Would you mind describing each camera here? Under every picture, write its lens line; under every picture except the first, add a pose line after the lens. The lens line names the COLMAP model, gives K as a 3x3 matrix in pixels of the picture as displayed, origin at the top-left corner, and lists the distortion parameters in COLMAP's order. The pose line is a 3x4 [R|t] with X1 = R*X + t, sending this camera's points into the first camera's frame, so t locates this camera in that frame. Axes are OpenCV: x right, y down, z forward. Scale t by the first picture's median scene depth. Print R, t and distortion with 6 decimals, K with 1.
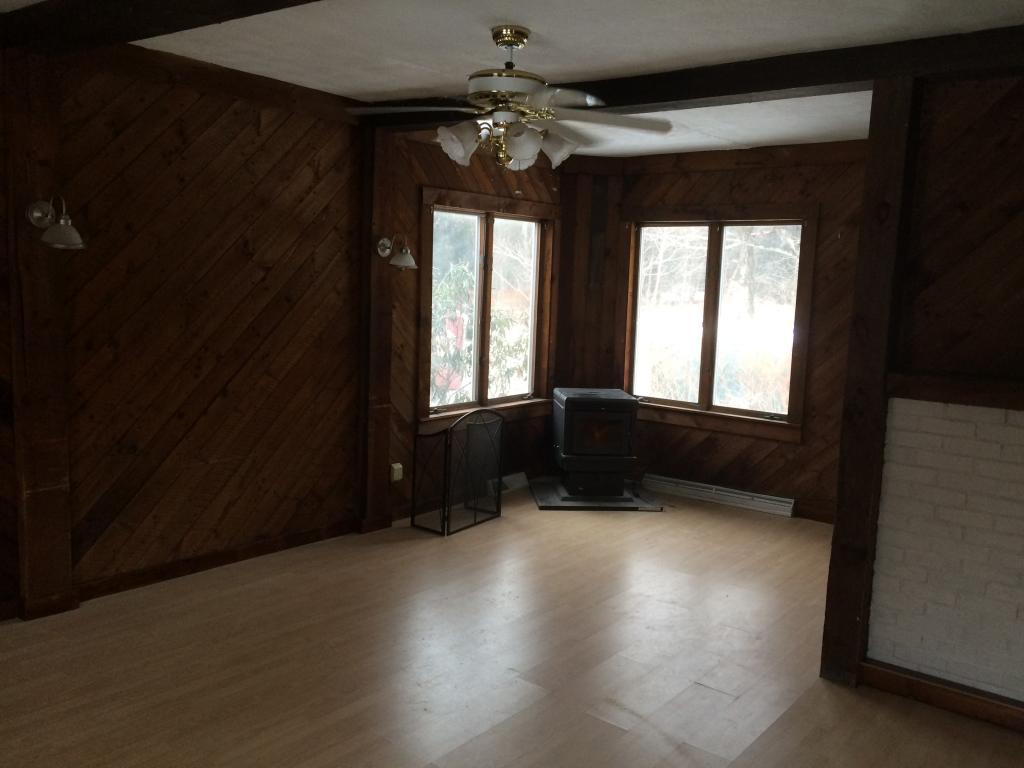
lens RADIAL K [[867.6, 0, 512.0], [0, 867.6, 384.0], [0, 0, 1]] dist [0.071885, -0.117289]
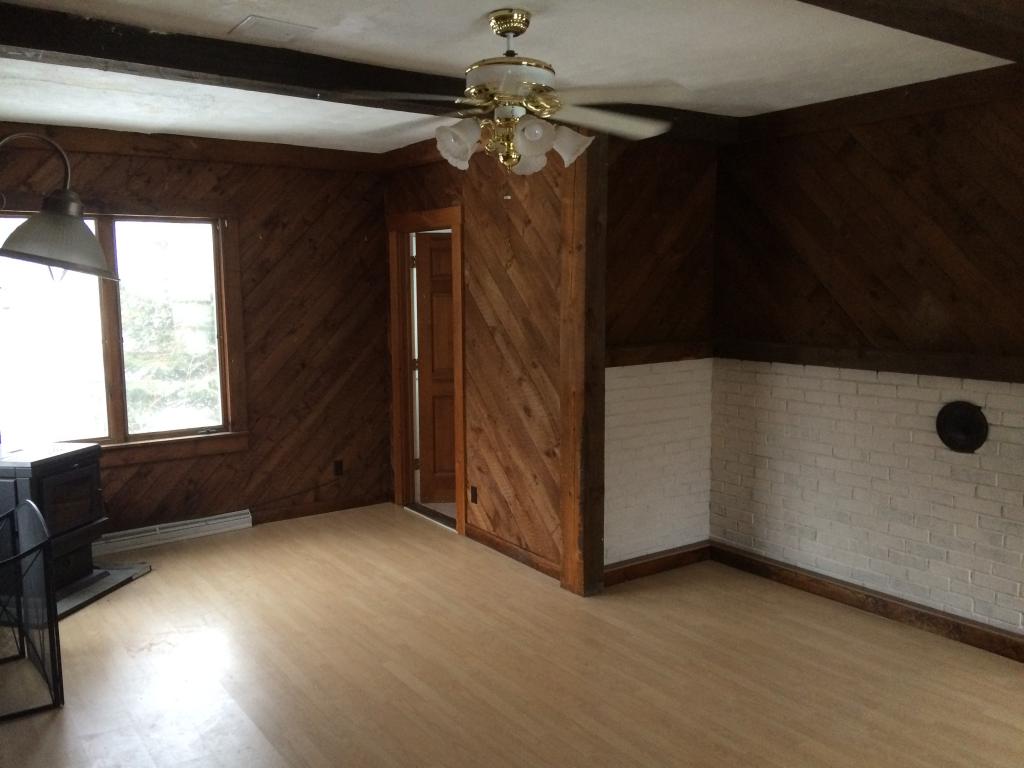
lens RADIAL K [[867.6, 0, 512.0], [0, 867.6, 384.0], [0, 0, 1]] dist [0.071885, -0.117289]
pose [[0.270316, -0.151915, 0.950711, -0.495270], [0.136603, 0.983535, 0.118319, -0.077974], [-0.953031, 0.097887, 0.286618, 0.430433]]
